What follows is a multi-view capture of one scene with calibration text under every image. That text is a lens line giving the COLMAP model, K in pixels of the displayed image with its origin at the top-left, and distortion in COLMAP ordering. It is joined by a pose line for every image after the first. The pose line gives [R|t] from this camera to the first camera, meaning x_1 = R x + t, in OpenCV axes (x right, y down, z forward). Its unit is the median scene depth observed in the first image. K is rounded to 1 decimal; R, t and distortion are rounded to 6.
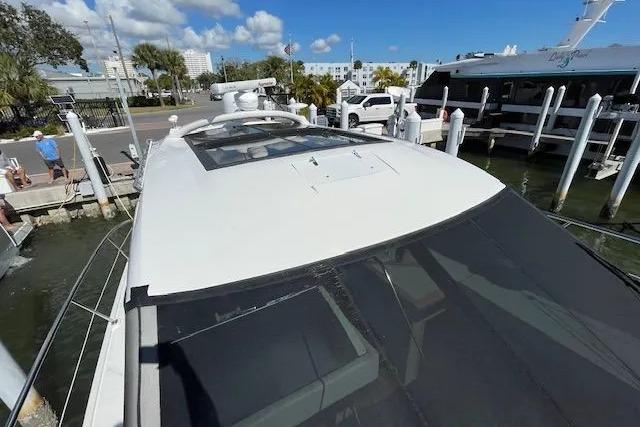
lens RADIAL K [[287.5, 0, 320.1], [0, 287.5, 210.4], [0, 0, 1]] dist [-0.000538, 0.003339]
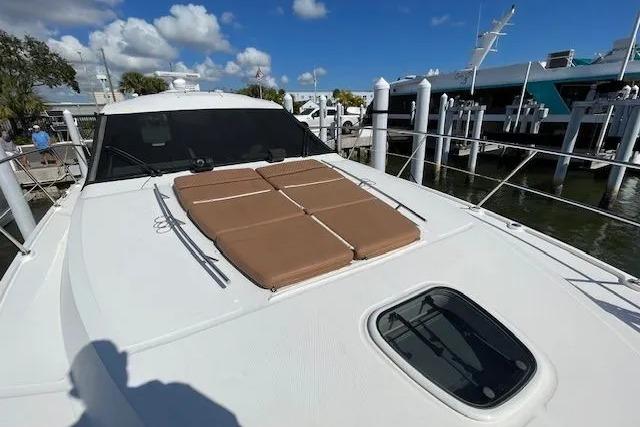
lens RADIAL K [[287.5, 0, 322.4], [0, 287.5, 211.1], [0, 0, 1]] dist [-0.000538, 0.003339]
pose [[0.999013, -0.020584, 0.039369, 0.089586], [0.023993, 0.995816, -0.088171, 0.093824], [-0.037389, 0.089029, 0.995327, -0.114496]]
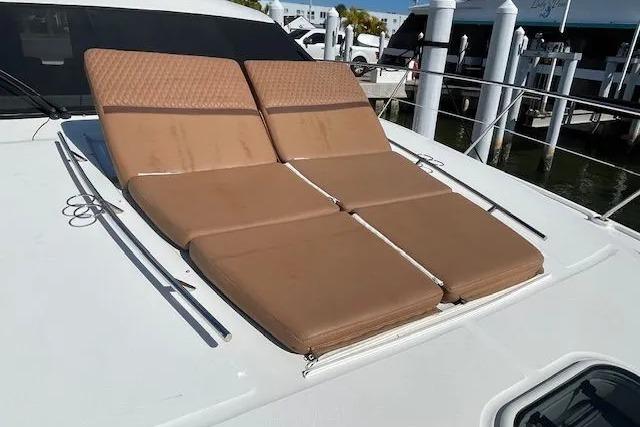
lens RADIAL K [[453.8, 0, 332.1], [0, 453.8, 200.9], [0, 0, 1]] dist [0.026233, -0.036673]
pose [[0.992476, 0.058207, 0.107715, 0.077049], [-0.049848, 0.995649, -0.078735, 0.091312], [-0.111829, 0.072773, 0.991059, -0.104197]]
